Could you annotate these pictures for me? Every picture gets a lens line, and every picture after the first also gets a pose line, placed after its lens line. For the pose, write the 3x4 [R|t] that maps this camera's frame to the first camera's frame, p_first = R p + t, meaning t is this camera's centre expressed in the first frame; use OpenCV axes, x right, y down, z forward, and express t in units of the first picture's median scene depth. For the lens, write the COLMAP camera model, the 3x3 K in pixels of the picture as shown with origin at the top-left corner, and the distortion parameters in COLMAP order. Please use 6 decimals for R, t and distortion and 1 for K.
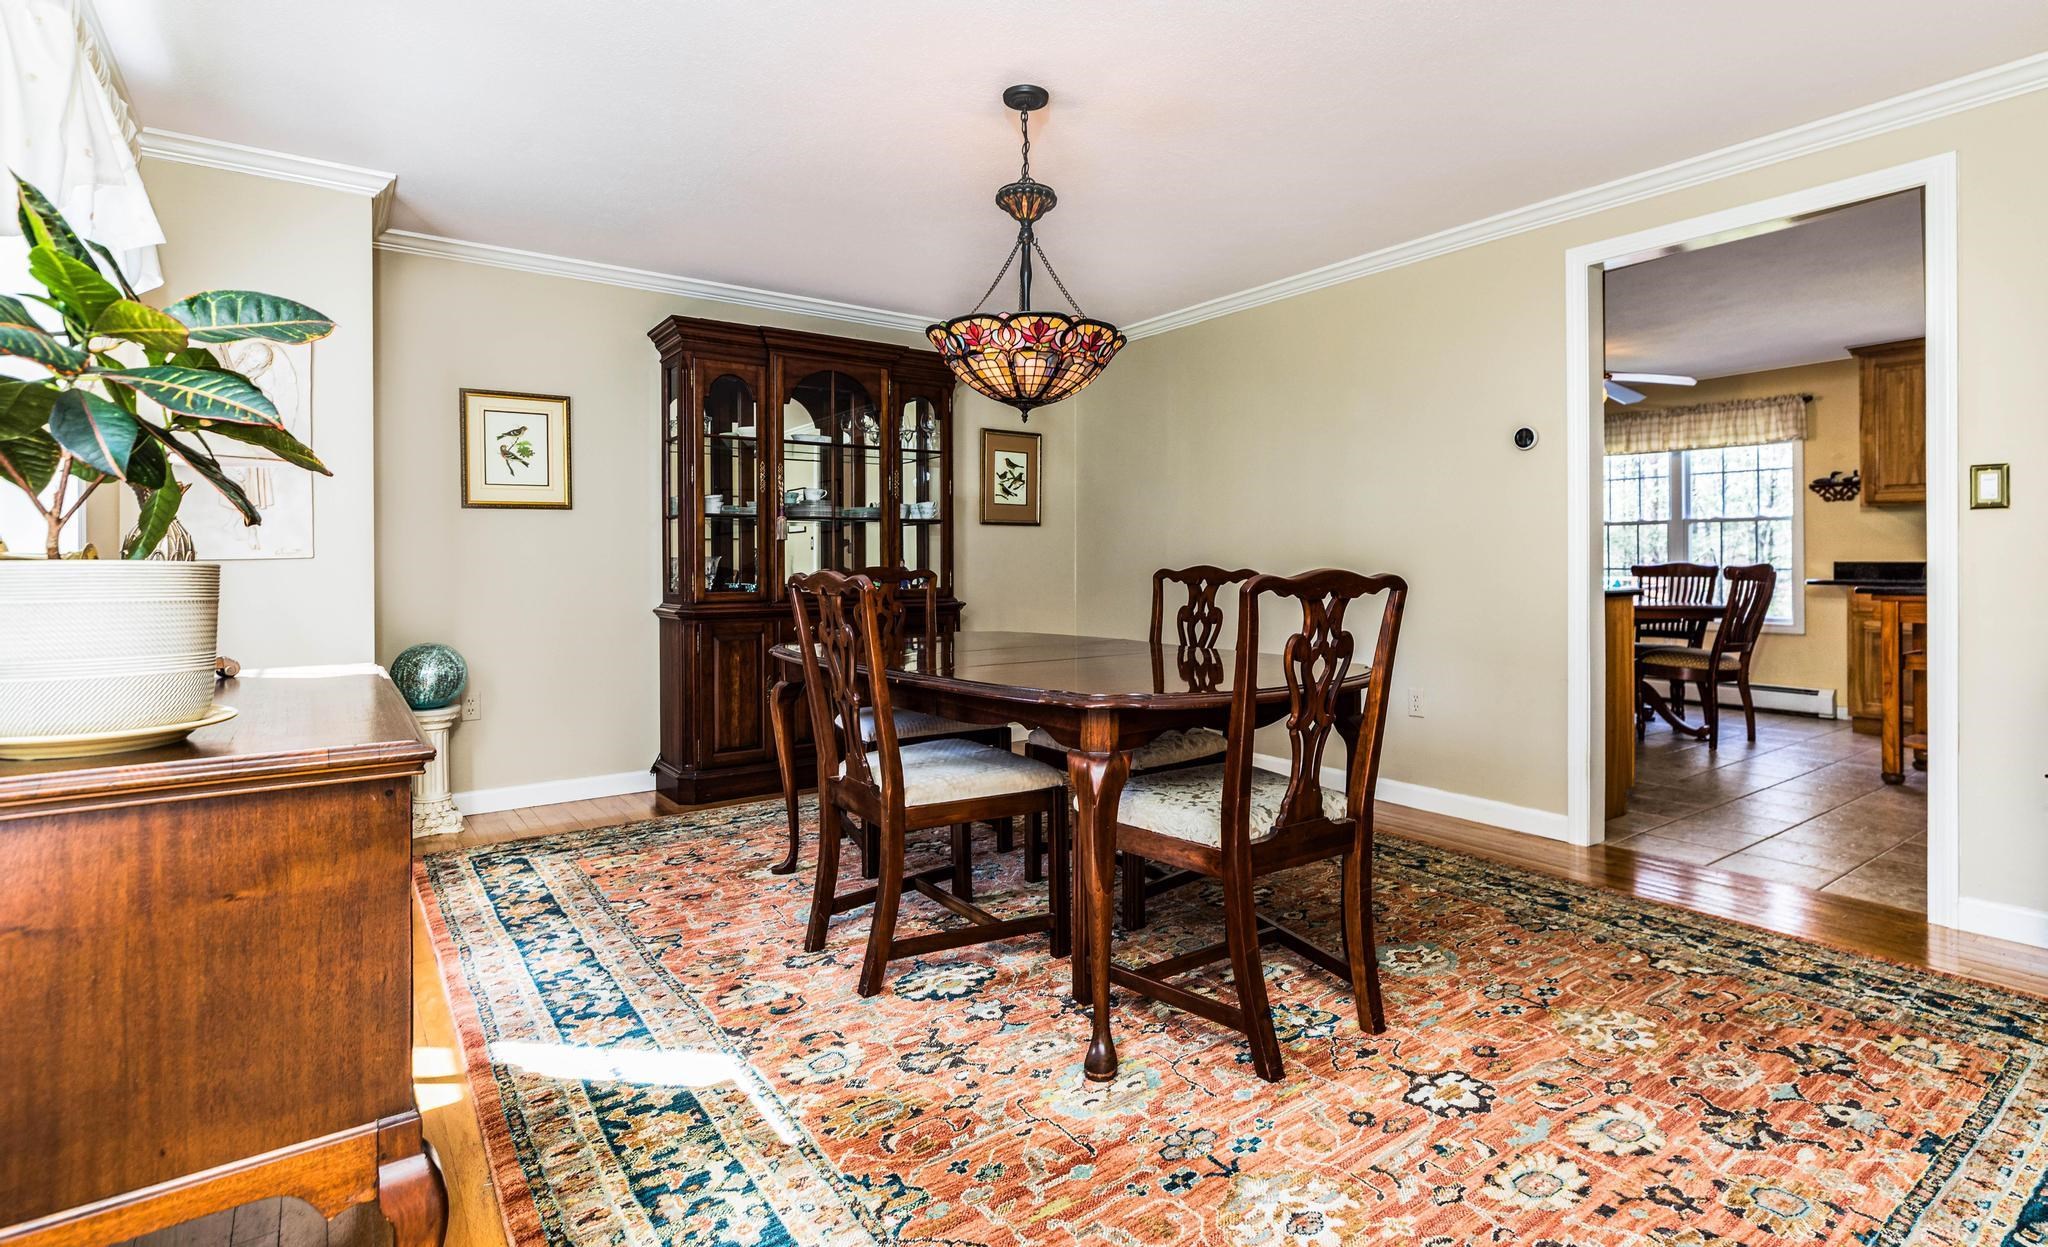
lens RADIAL K [[1015.9, 0, 1044.7], [0, 1015.9, 561.9], [0, 0, 1]] dist [-0.000934, 0.000220]
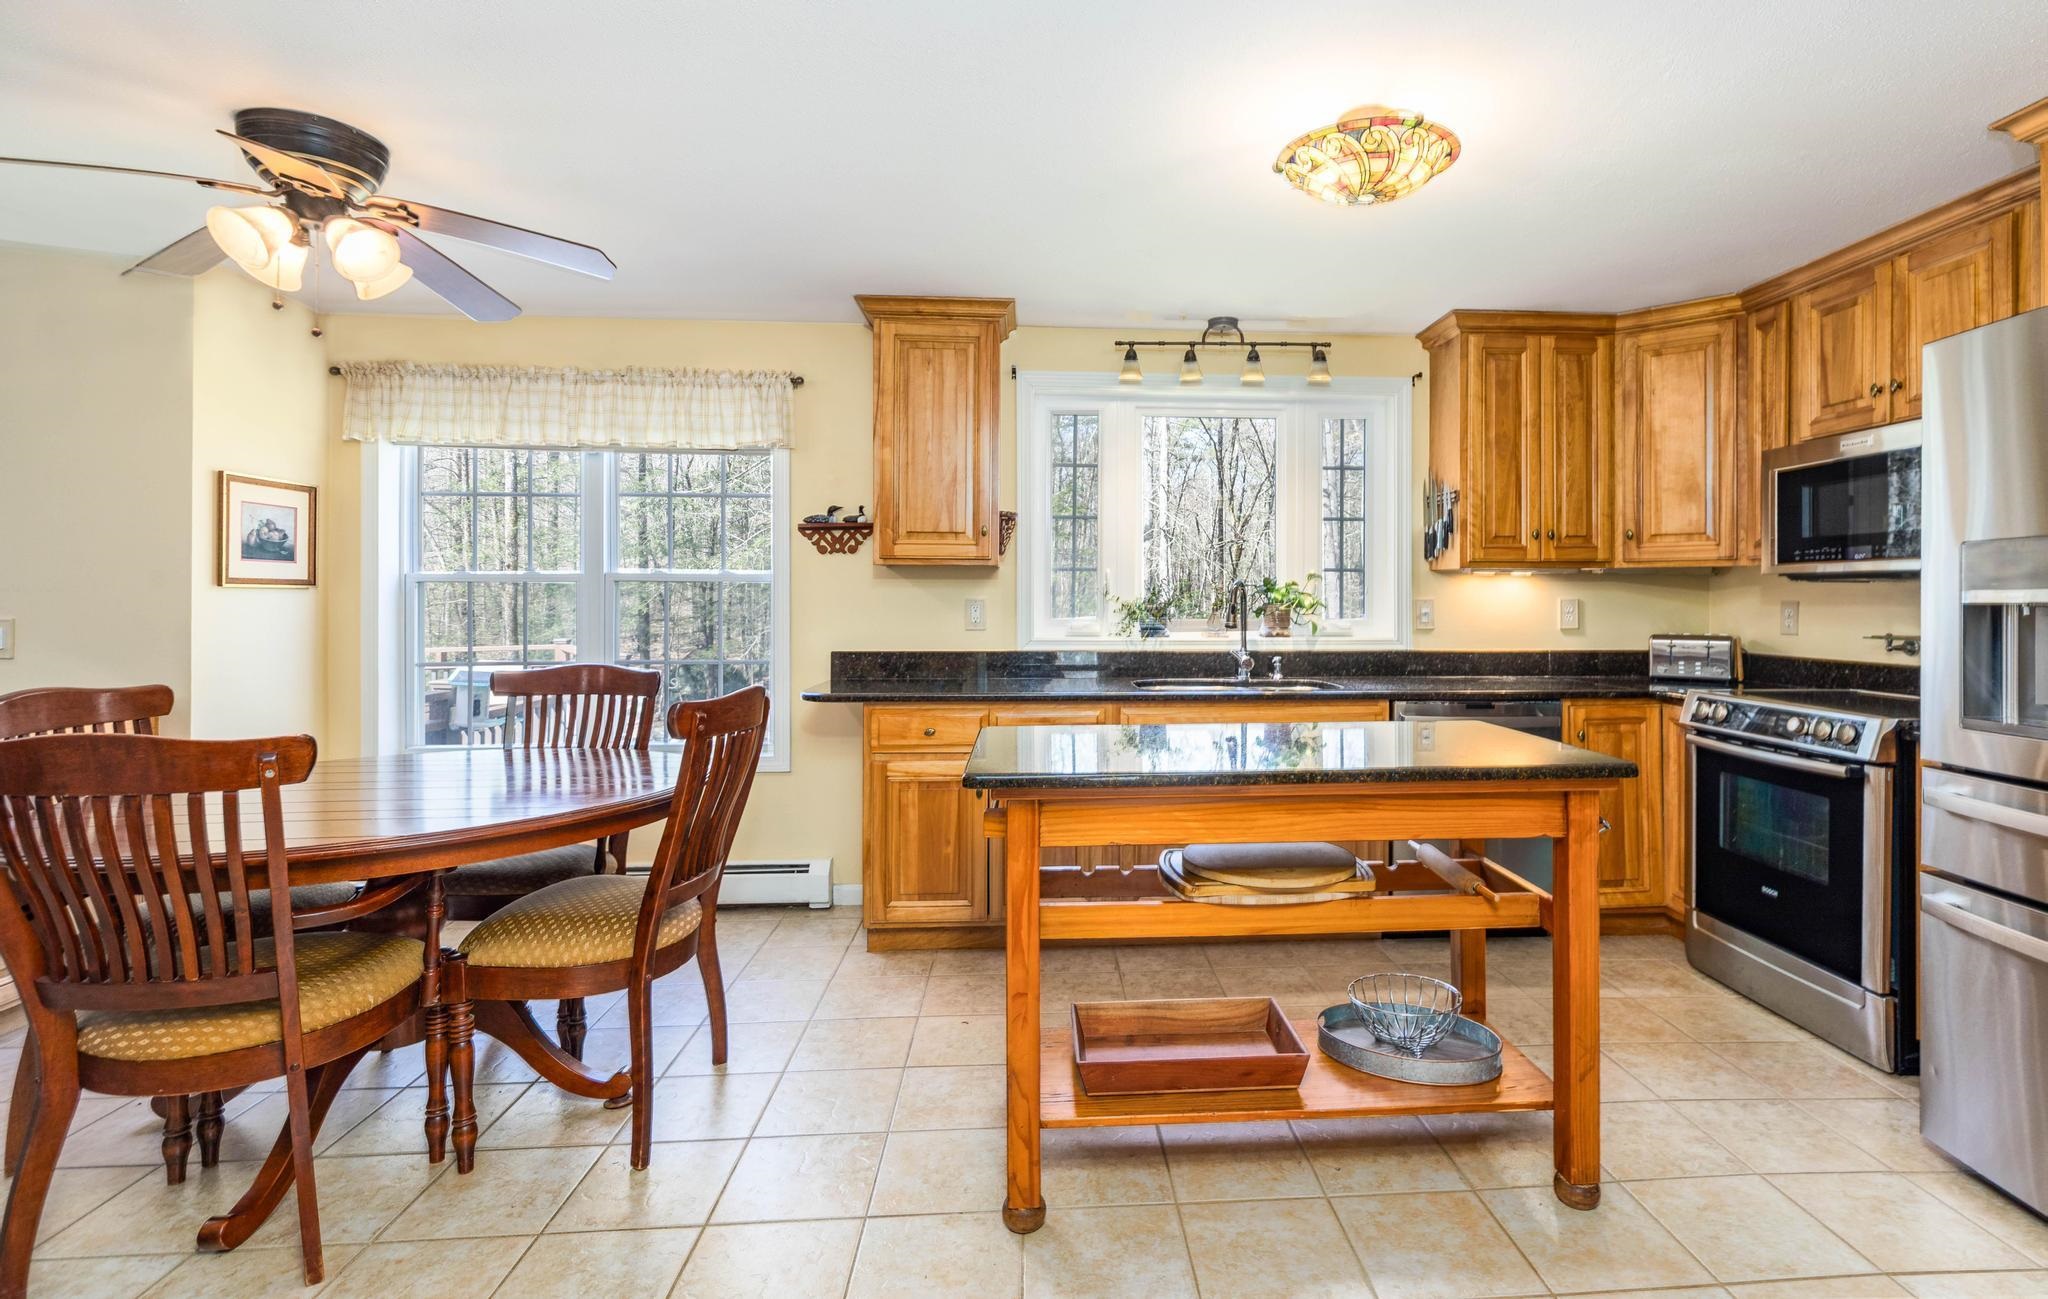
lens RADIAL K [[962.1, 0, 1087.7], [0, 962.1, 602.6], [0, 0, 1]] dist [0.018401, 0.000312]
pose [[0.539938, 0.004518, 0.841693, 0.359794], [-0.007587, 0.999971, -0.000501, -0.030077], [-0.841671, -0.006116, 0.539957, 0.540812]]
